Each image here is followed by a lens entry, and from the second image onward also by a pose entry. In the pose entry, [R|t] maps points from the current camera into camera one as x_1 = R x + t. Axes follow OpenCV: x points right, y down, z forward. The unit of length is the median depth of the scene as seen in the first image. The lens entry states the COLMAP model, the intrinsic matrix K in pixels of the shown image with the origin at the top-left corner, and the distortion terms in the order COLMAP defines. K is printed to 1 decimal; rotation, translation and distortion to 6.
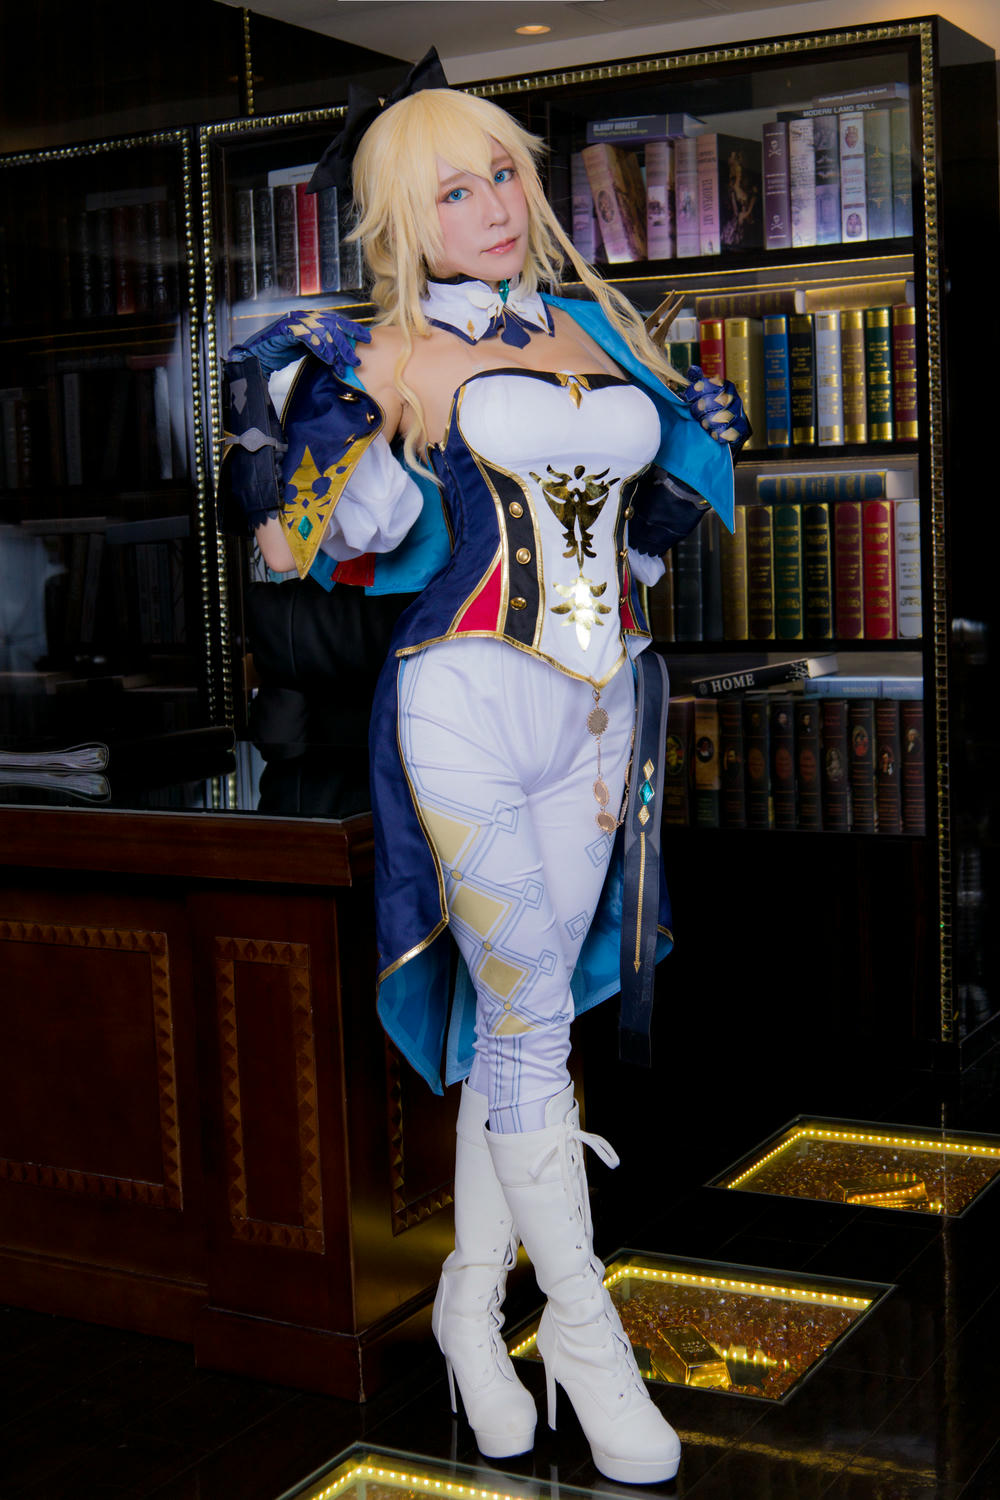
lens RADIAL K [[2129.5, 0, 491.8], [0, 2129.5, 752.1], [0, 0, 1]] dist [-0.062294, -0.061938]
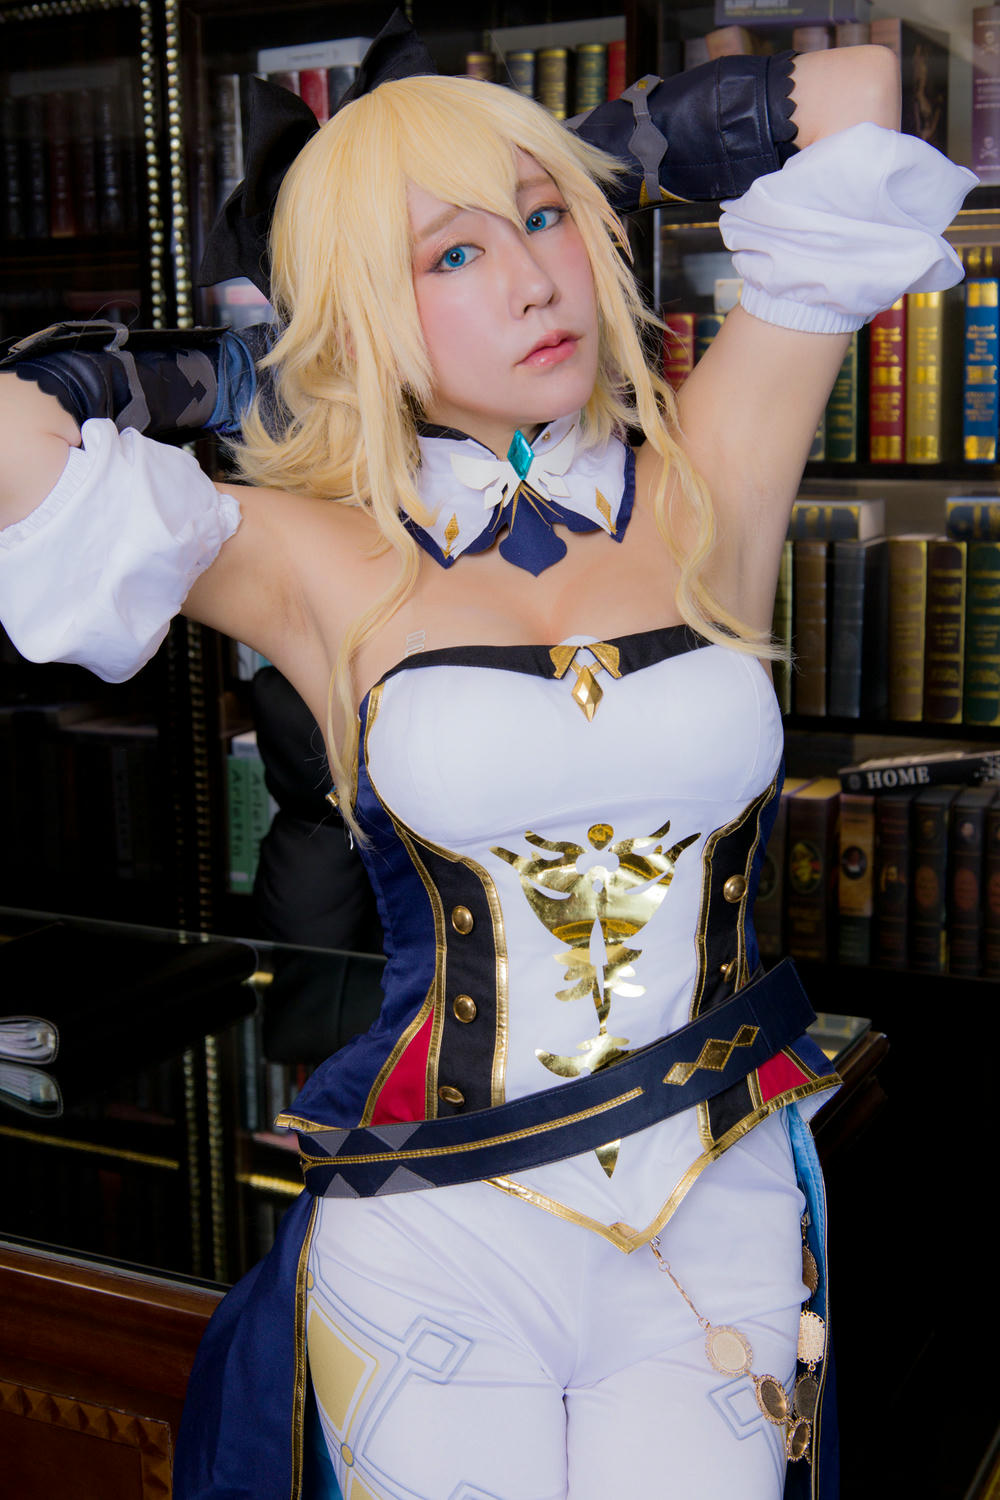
lens RADIAL K [[2035.8, 0, 494.3], [0, 2035.8, 750.0], [0, 0, 1]] dist [-0.043124, -0.078215]
pose [[0.998636, 0.012615, 0.050665, -0.062564], [-0.015944, 0.997703, 0.065838, -0.086284], [-0.049718, -0.066556, 0.996543, 0.303680]]
